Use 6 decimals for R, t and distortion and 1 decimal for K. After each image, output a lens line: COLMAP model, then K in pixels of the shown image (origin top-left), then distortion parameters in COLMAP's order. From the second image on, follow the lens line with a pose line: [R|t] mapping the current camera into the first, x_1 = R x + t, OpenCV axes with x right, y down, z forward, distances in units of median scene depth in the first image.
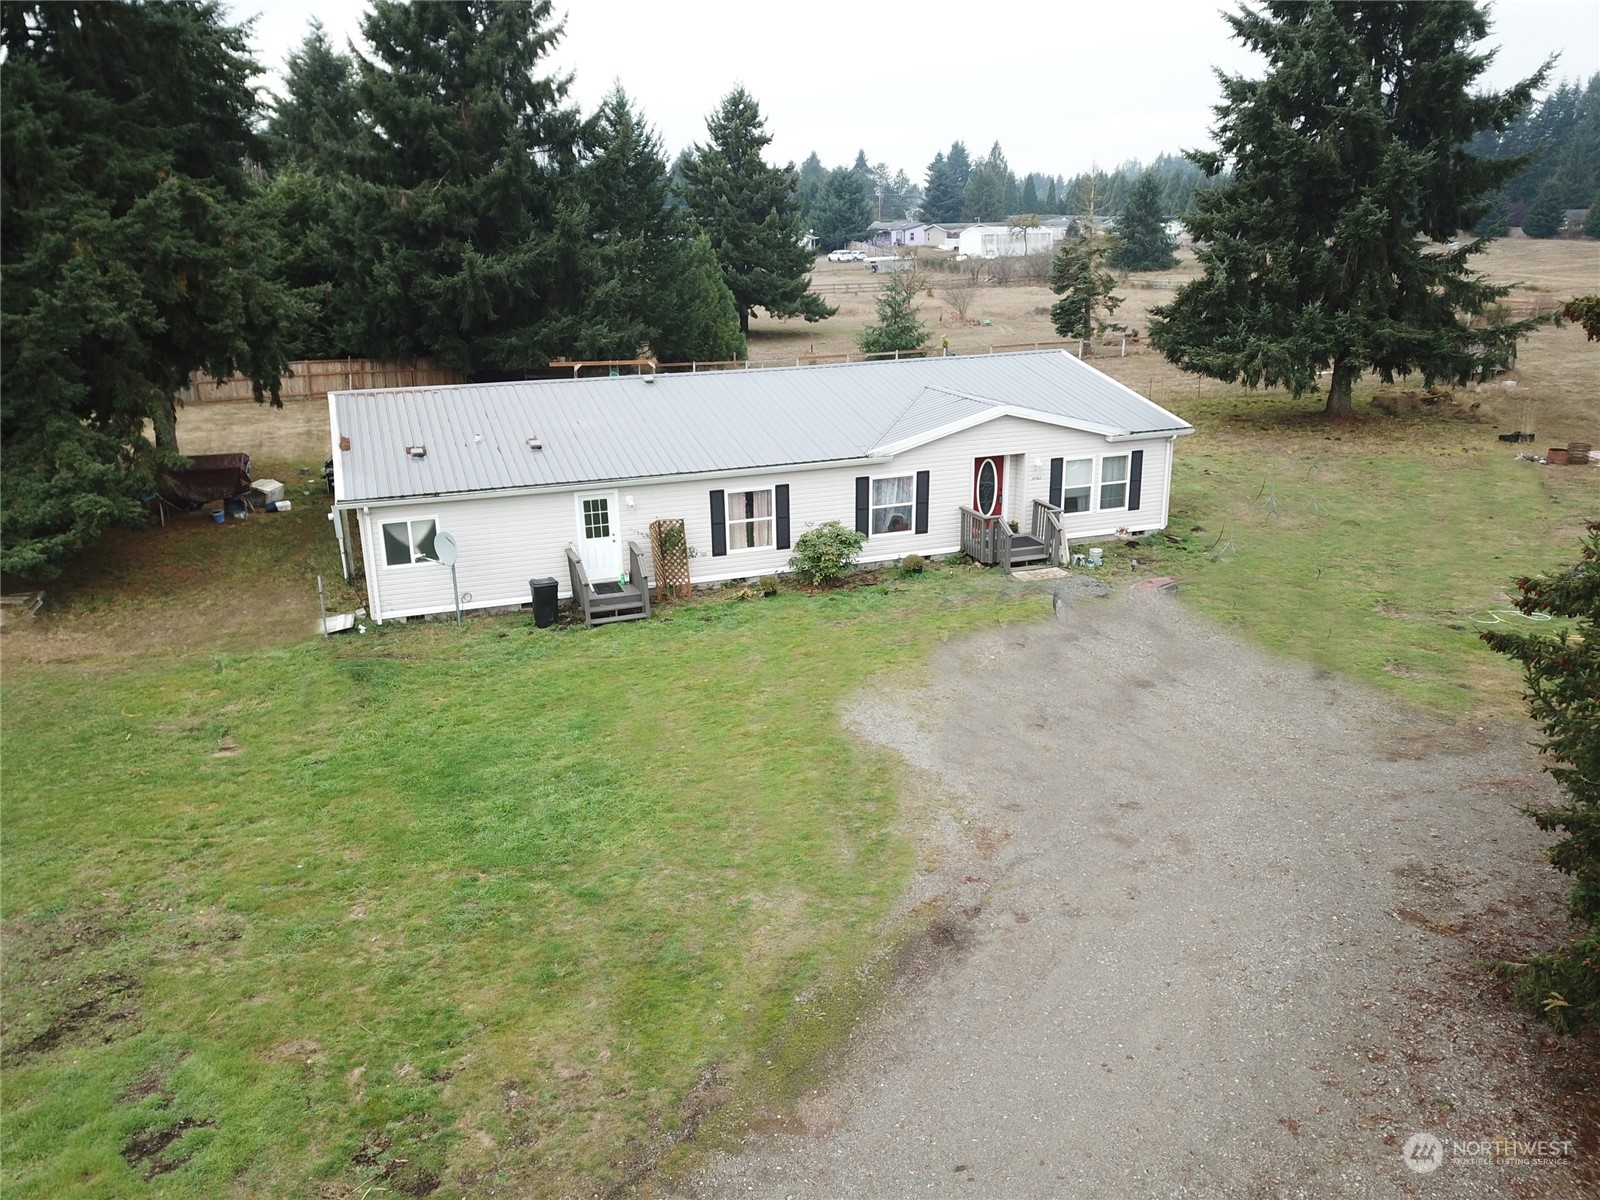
lens RADIAL K [[1175.5, 0, 793.6], [0, 1175.5, 575.8], [0, 0, 1]] dist [0.080580, -0.071639]
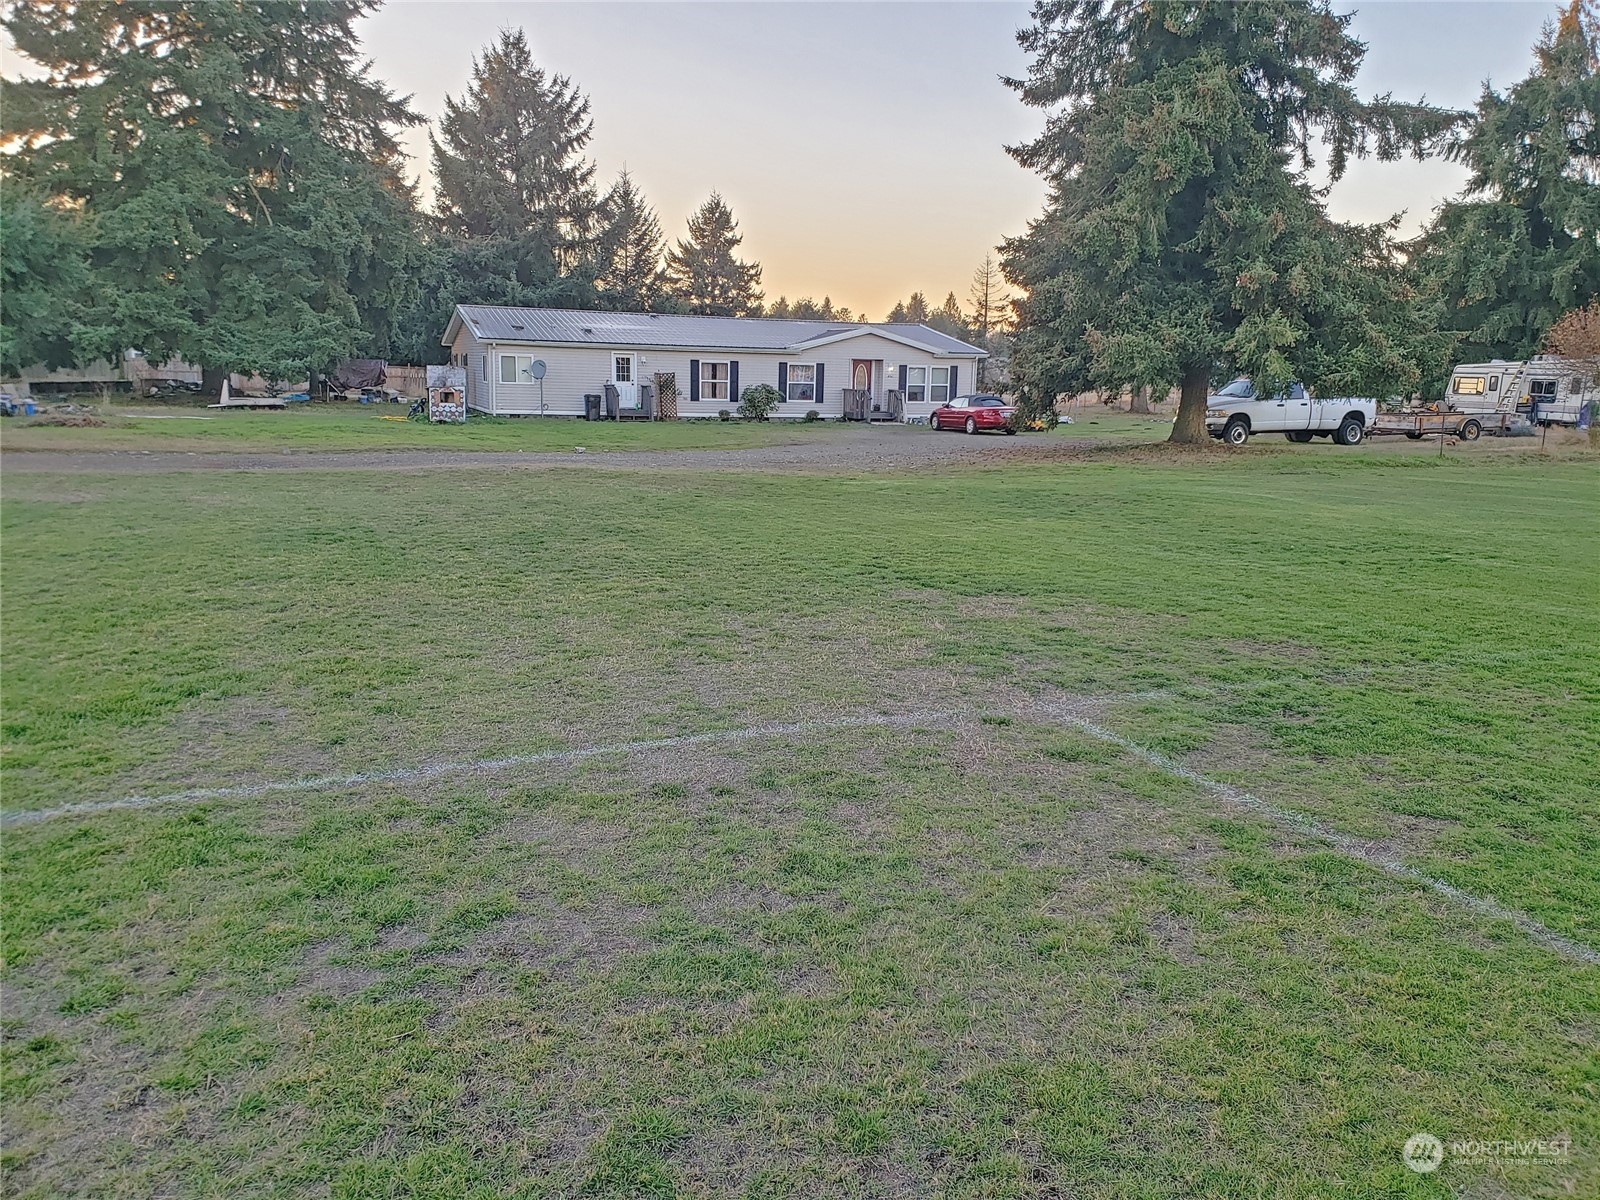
lens RADIAL K [[1201.9, 0, 800.0], [0, 1201.9, 600.0], [0, 0, 1]] dist [0.054101, -0.094848]
pose [[0.998815, 0.033367, 0.035417, 0.031901], [-0.029245, 0.993376, -0.111127, 0.411884], [-0.038890, 0.109959, 0.993175, -0.610132]]
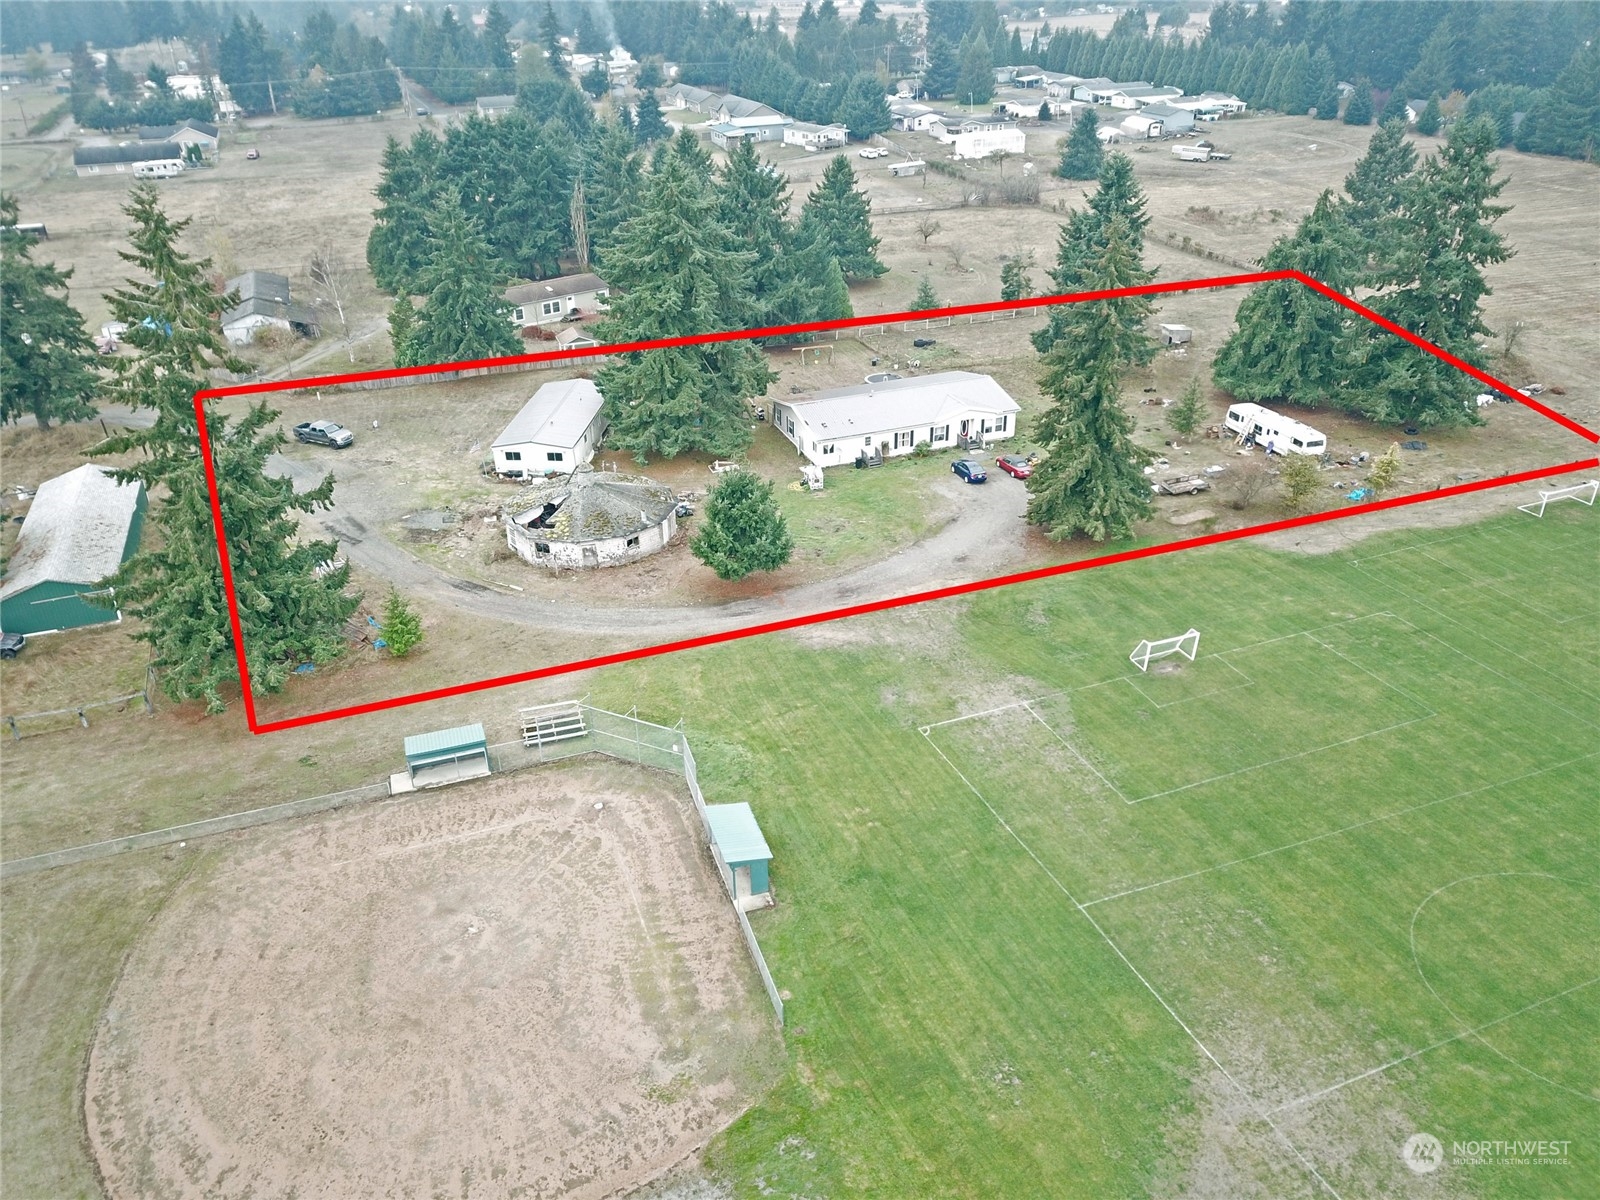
lens RADIAL K [[1241.8, 0, 800.0], [0, 1241.8, 600.0], [0, 0, 1]] dist [0.041493, -0.031436]
pose [[0.999695, -0.012107, 0.021510, -0.443502], [0.007519, 0.979399, 0.201793, -0.336015], [-0.023510, -0.201570, 0.979192, -2.929976]]
